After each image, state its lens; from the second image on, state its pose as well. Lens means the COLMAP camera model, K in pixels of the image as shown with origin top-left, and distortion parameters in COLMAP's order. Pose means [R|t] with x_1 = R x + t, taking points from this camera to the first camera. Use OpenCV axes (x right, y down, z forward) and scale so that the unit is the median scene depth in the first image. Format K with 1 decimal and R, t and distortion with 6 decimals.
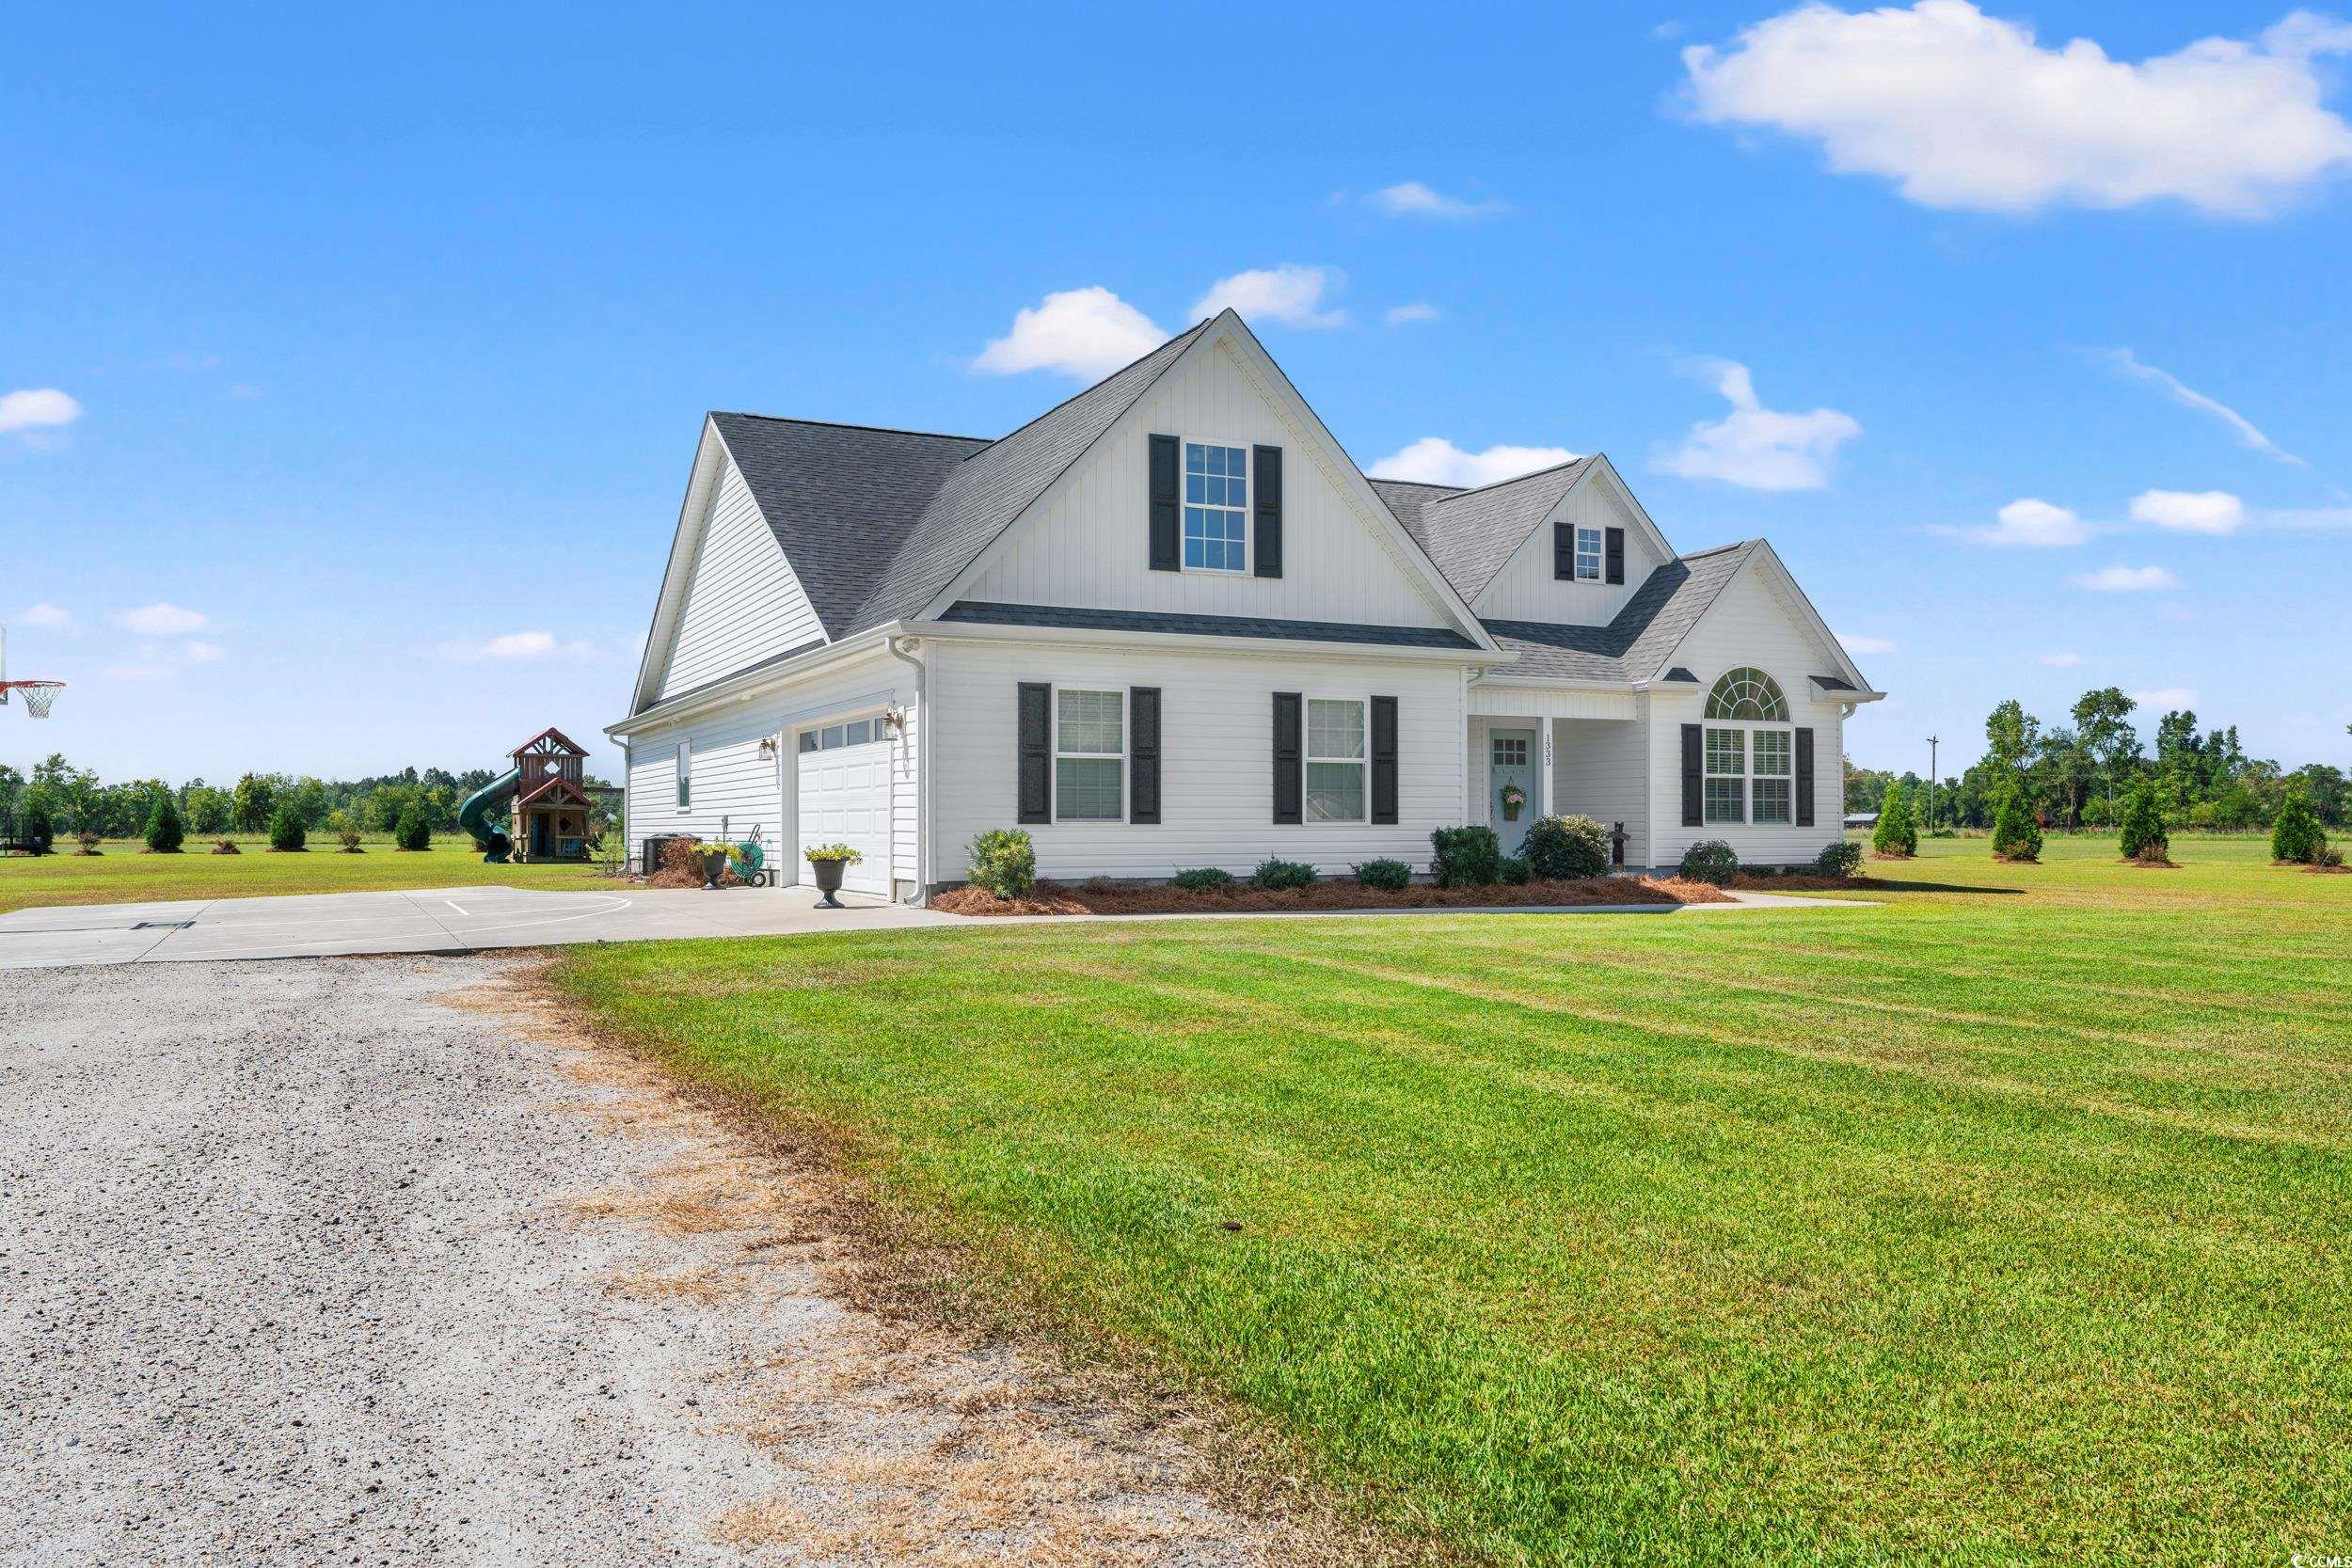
lens RADIAL K [[1779.7, 0, 1176.1], [0, 1779.7, 765.0], [0, 0, 1]] dist [-0.005028, 0.000782]
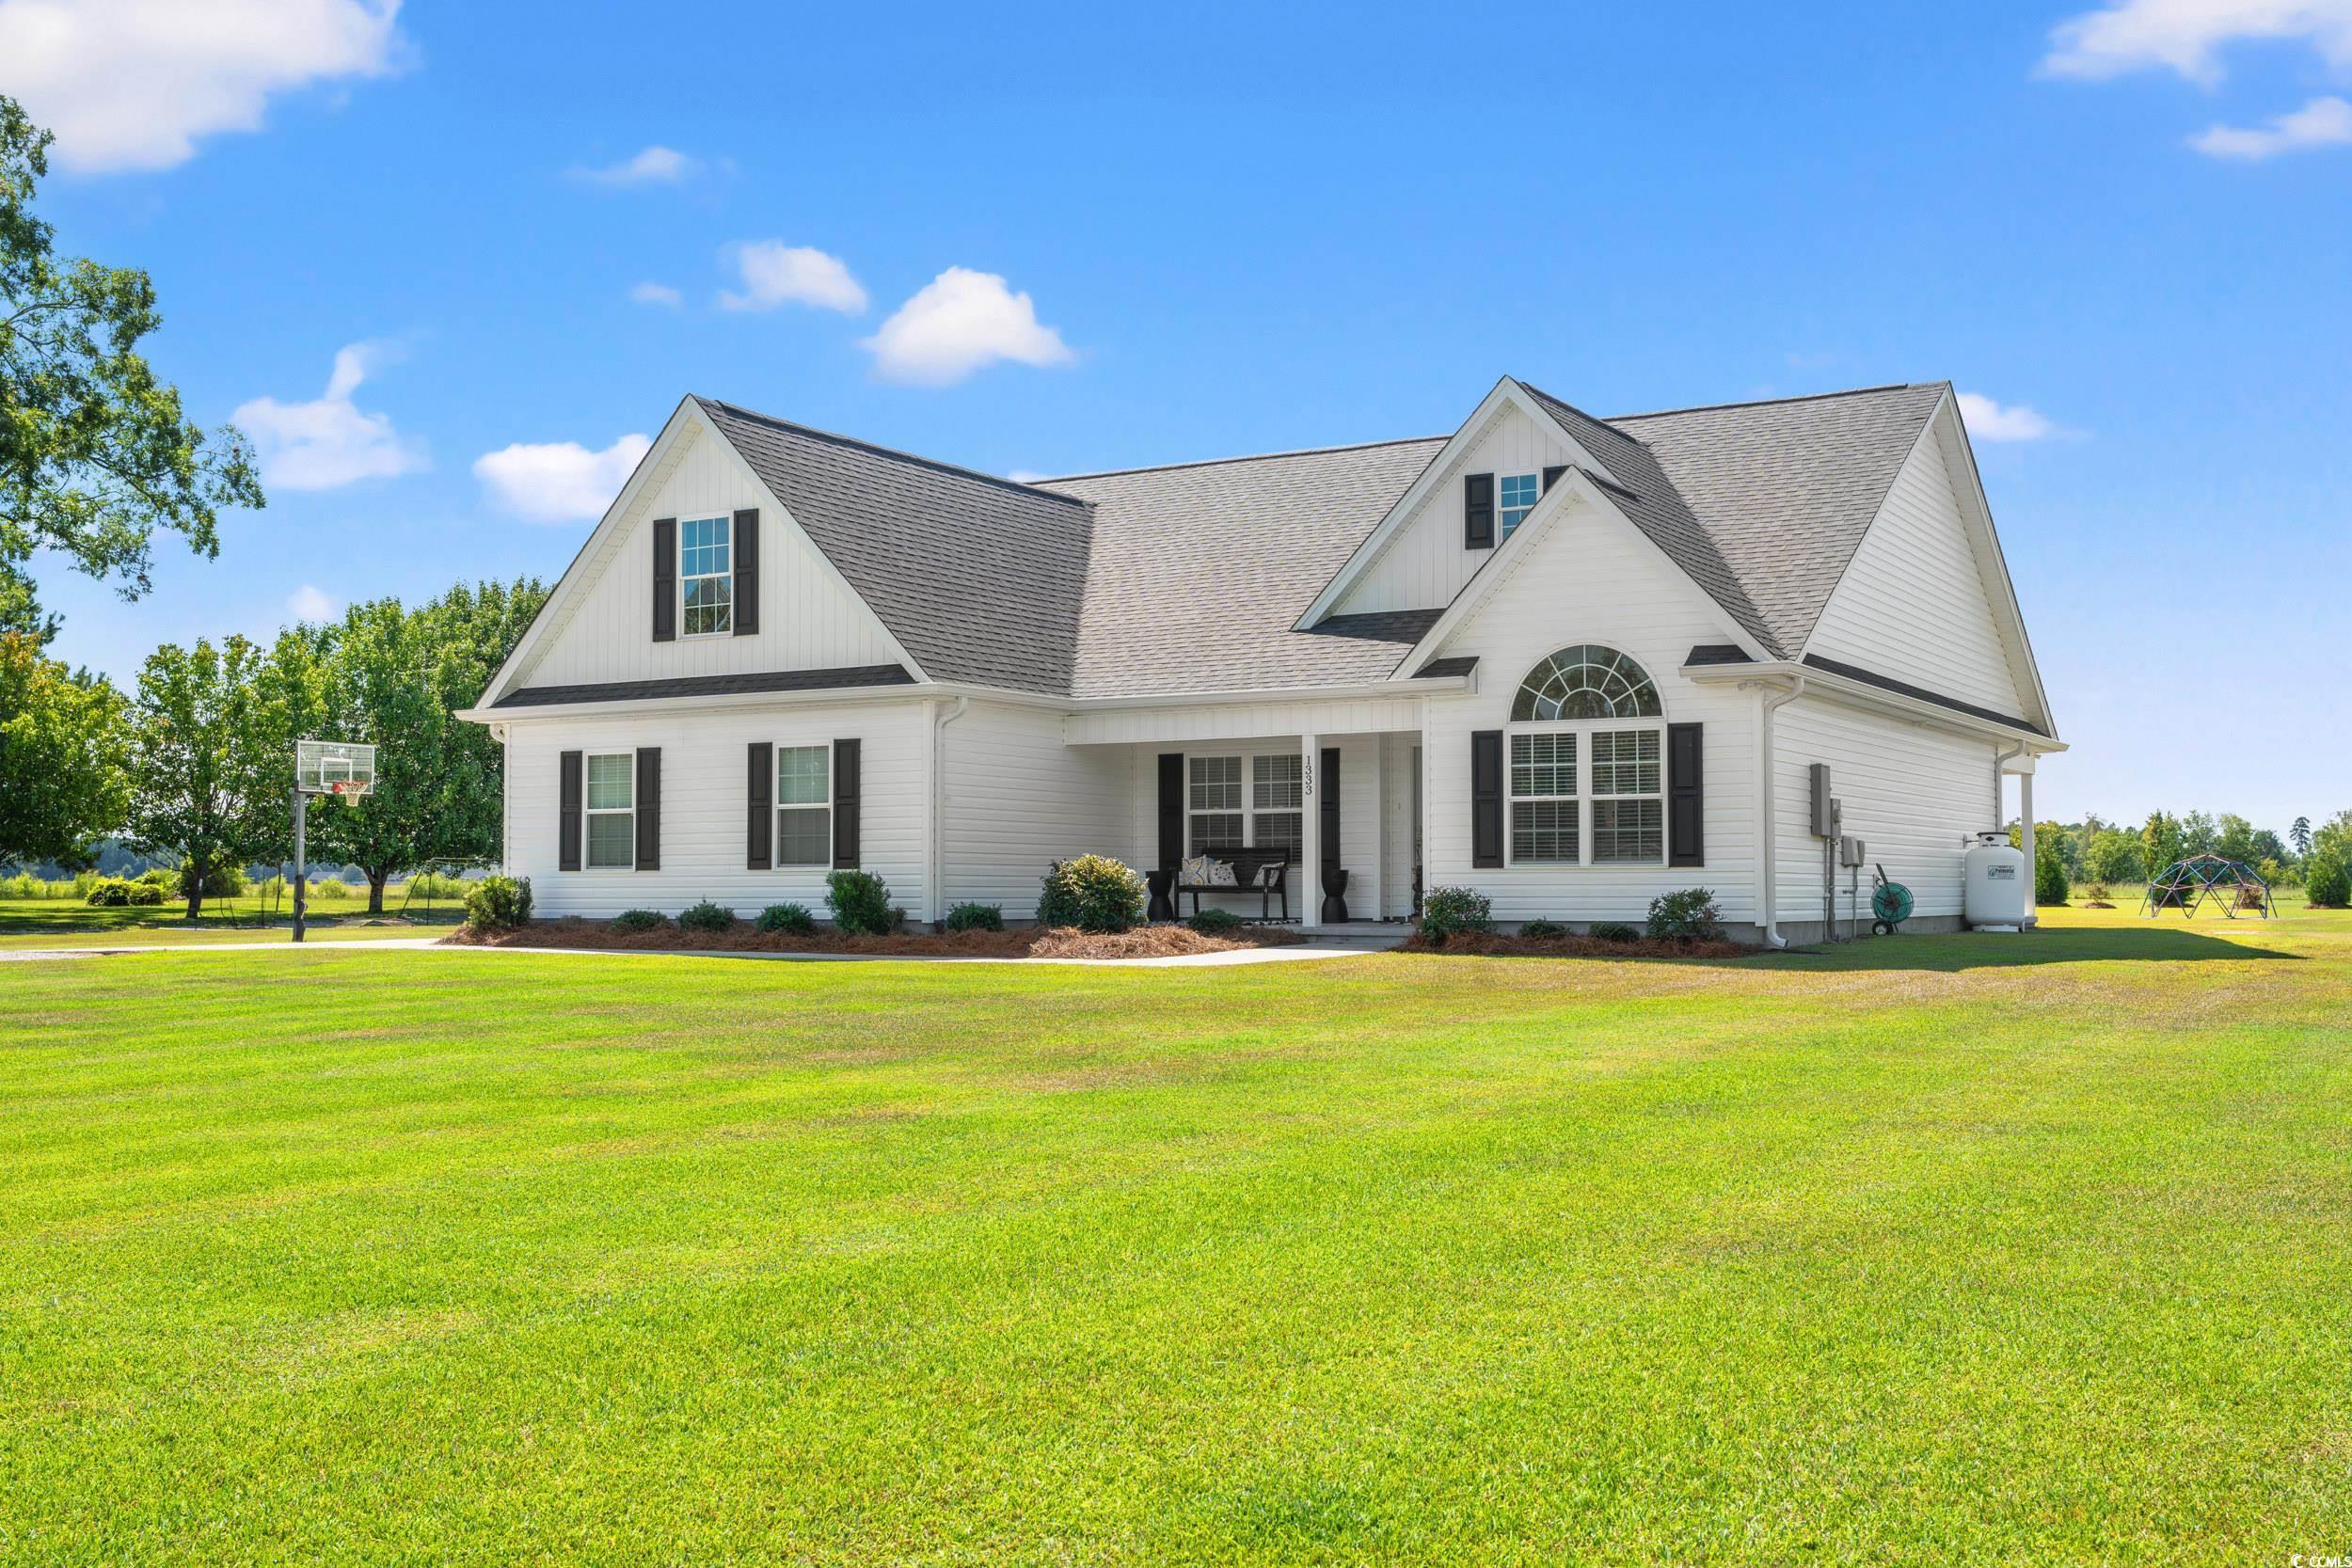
lens RADIAL K [[2210.4, 0, 1178.9], [0, 2210.4, 790.1], [0, 0, 1]] dist [0.107501, 0.000000]
pose [[0.549768, -0.034729, -0.834595, 1.244670], [0.033112, 0.999256, -0.019769, 0.020034], [0.834661, -0.016766, 0.550509, 0.476164]]
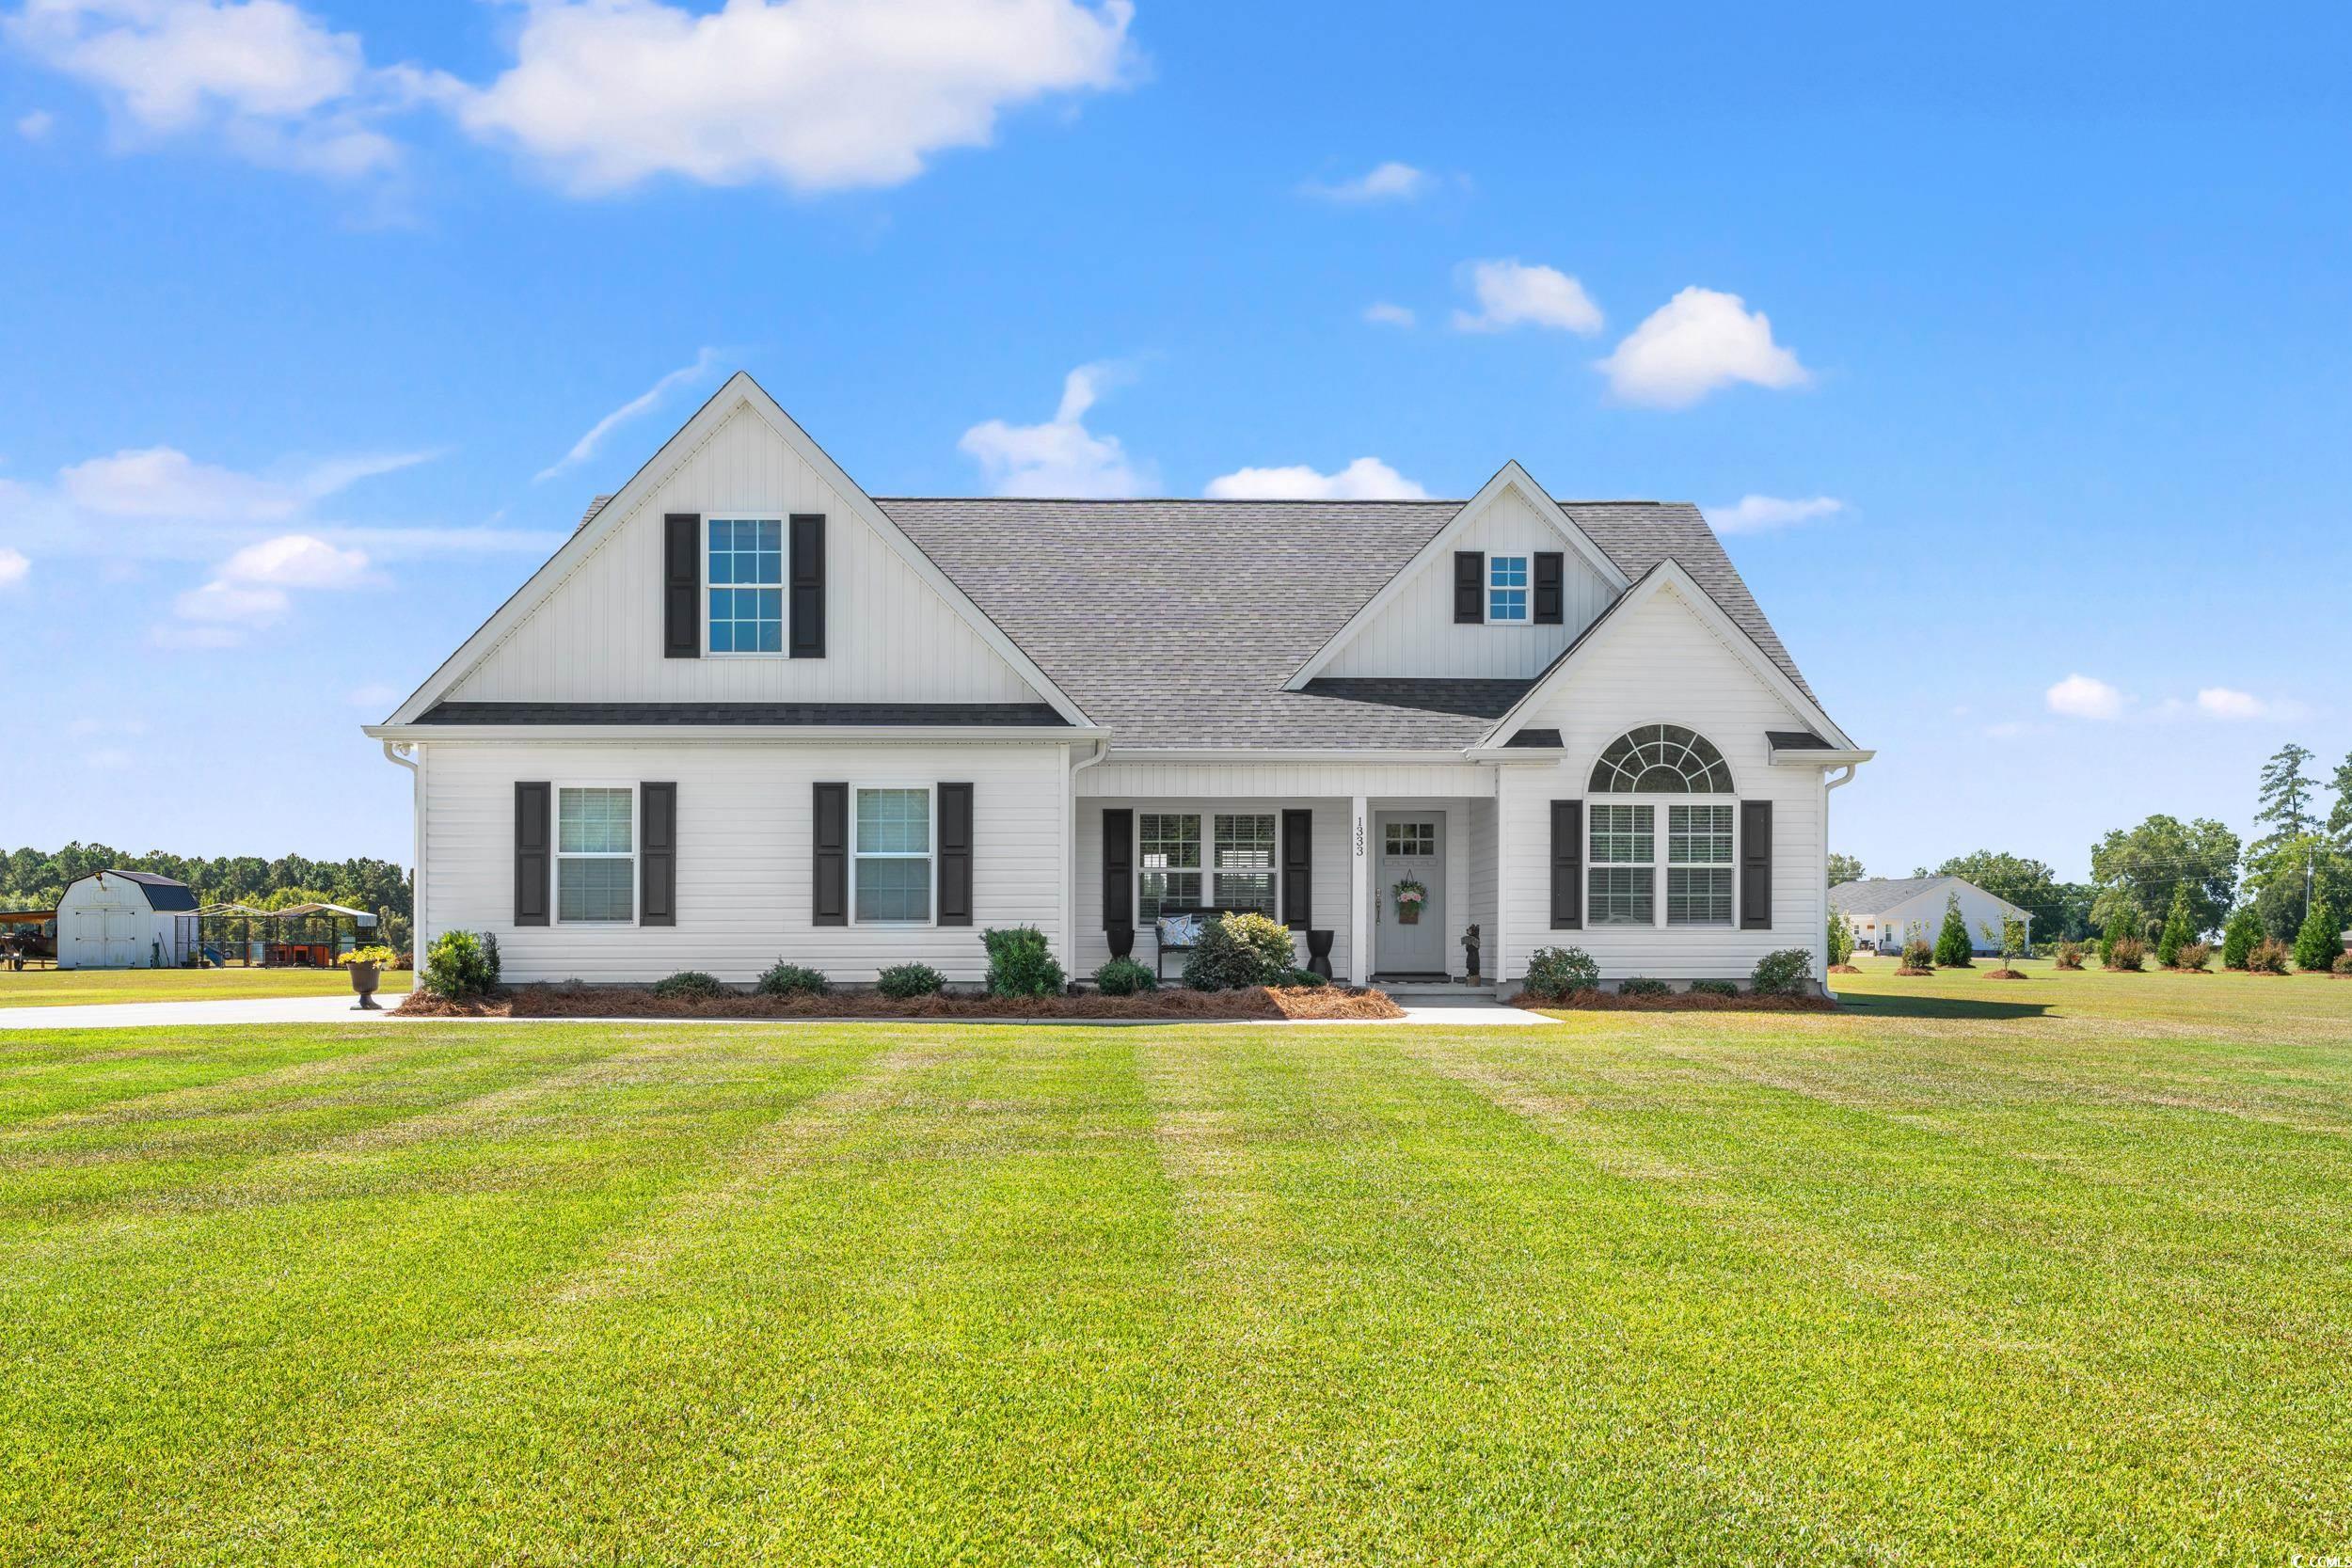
lens RADIAL K [[2386.1, 0, 1173.6], [0, 2386.1, 908.4], [0, 0, 1]] dist [0.025347, 0.000000]
pose [[0.911646, -0.008335, -0.410893, 0.708965], [0.015635, 0.999774, 0.014409, 0.008982], [0.410680, -0.019560, 0.911570, -0.048599]]
